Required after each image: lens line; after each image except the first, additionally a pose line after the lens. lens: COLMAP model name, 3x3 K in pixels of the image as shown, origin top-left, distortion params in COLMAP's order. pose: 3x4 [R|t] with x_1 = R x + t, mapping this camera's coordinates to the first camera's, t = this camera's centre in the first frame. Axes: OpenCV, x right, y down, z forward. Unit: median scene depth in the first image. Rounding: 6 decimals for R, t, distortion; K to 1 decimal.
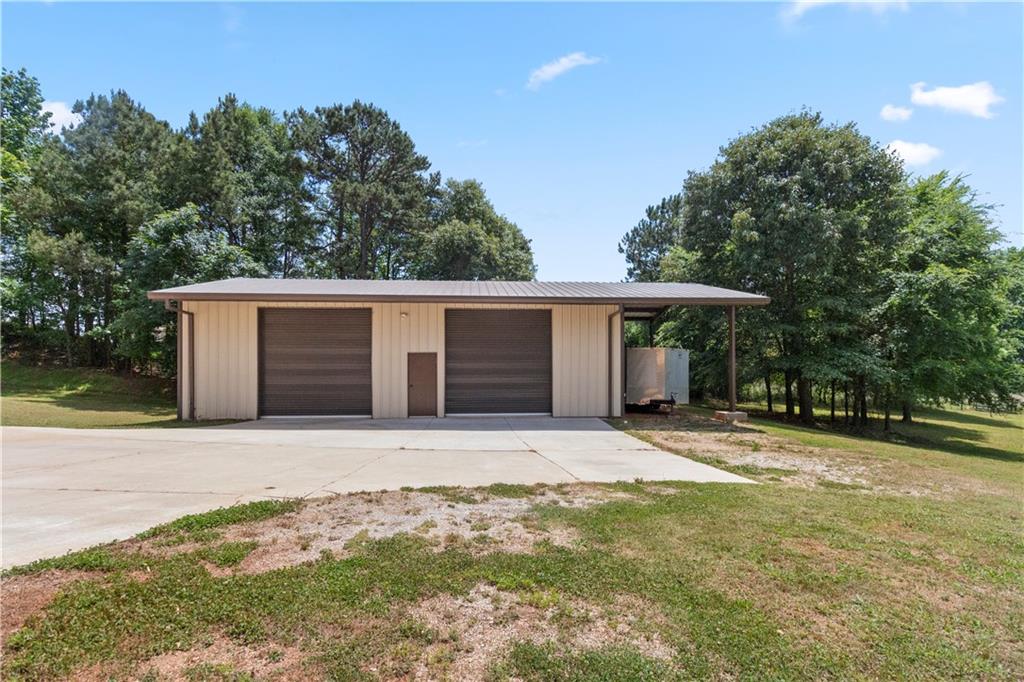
lens RADIAL K [[475.1, 0, 508.5], [0, 475.1, 361.1], [0, 0, 1]] dist [0.002854, 0.000097]
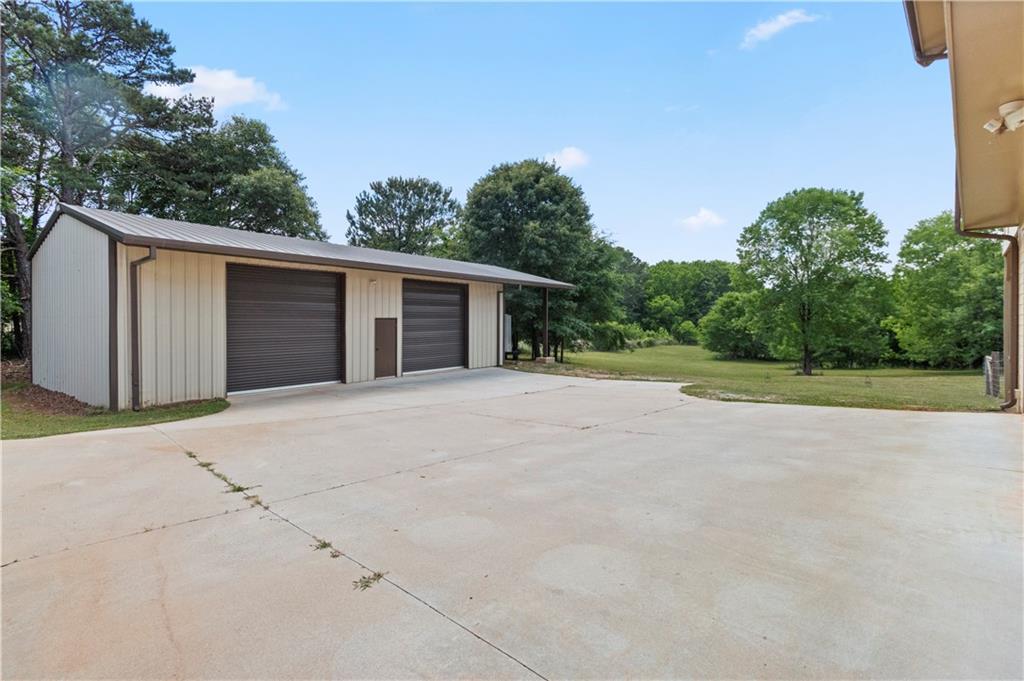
lens RADIAL K [[458.7, 0, 511.8], [0, 458.7, 326.7], [0, 0, 1]] dist [-0.028223, -0.000003]
pose [[0.686422, -0.006069, 0.727178, -0.638801], [-0.009669, 0.999801, 0.017472, -0.015096], [-0.727139, -0.019024, 0.686226, 0.067641]]
